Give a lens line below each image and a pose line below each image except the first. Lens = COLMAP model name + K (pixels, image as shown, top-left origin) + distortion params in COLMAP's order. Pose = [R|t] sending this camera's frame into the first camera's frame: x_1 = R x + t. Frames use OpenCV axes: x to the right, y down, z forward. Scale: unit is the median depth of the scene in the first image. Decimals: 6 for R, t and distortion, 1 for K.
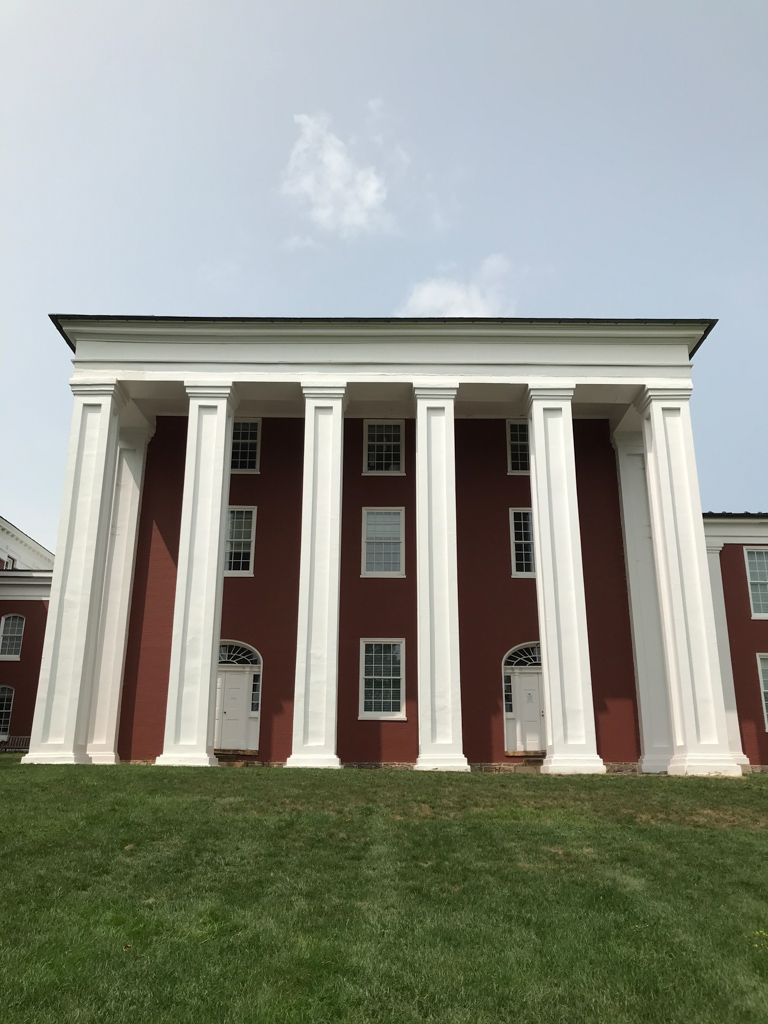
lens RADIAL K [[812.5, 0, 372.6], [0, 812.5, 510.4], [0, 0, 1]] dist [0.004260, -0.007811]
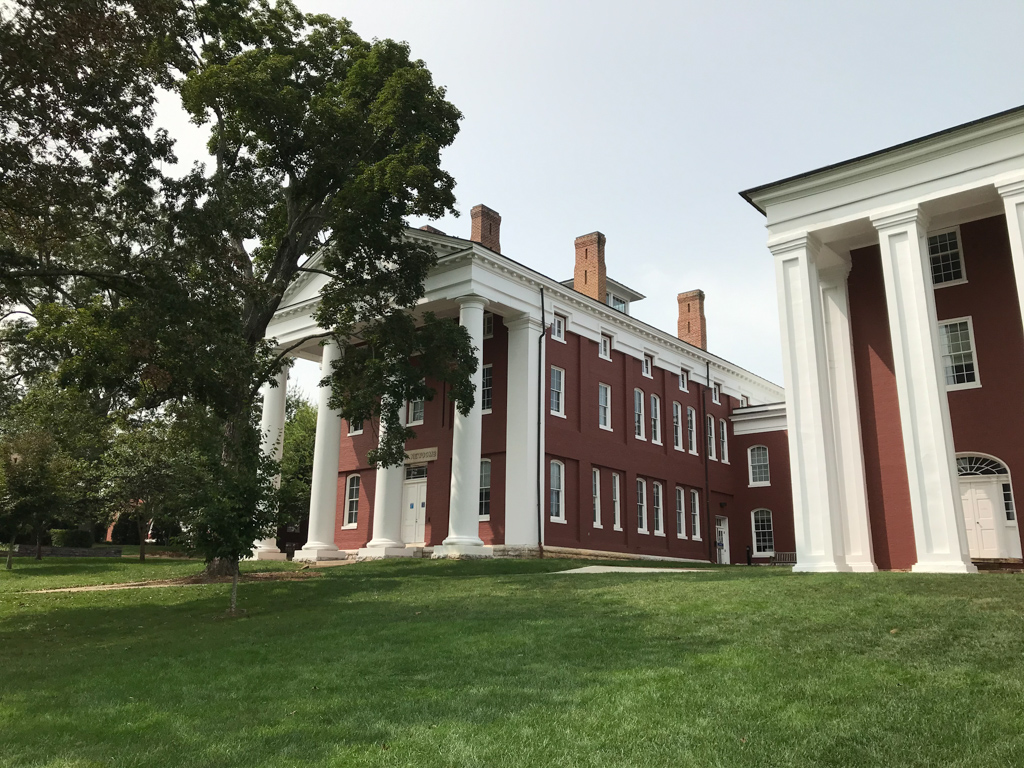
lens RADIAL K [[830.5, 0, 532.7], [0, 830.5, 369.2], [0, 0, 1]] dist [0.018424, -0.007087]
pose [[0.778401, -0.161380, -0.606670, 0.052403], [0.192579, 0.981183, -0.013911, -0.032645], [0.597499, -0.106004, 0.794832, -0.145330]]
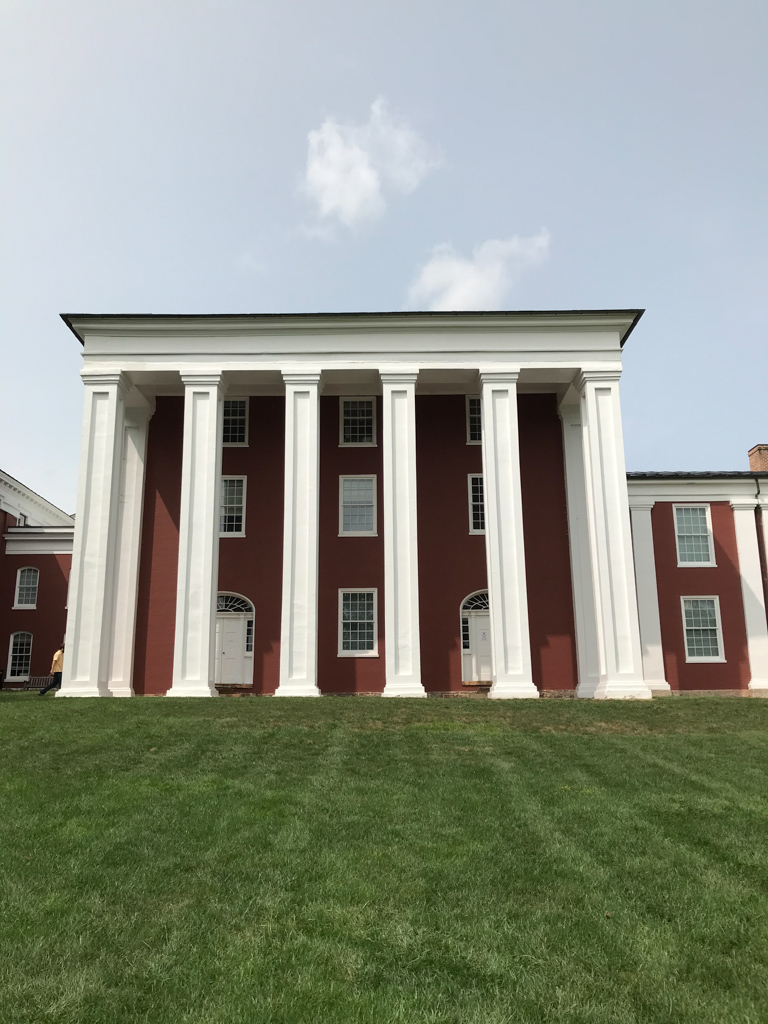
lens RADIAL K [[830.5, 0, 384.0], [0, 830.5, 512.0], [0, 0, 1]] dist [0.018424, -0.007087]
pose [[0.999862, -0.013001, 0.010303, 0.041968], [0.012145, 0.996781, 0.079252, -0.048683], [-0.011300, -0.079116, 0.996801, -0.191508]]
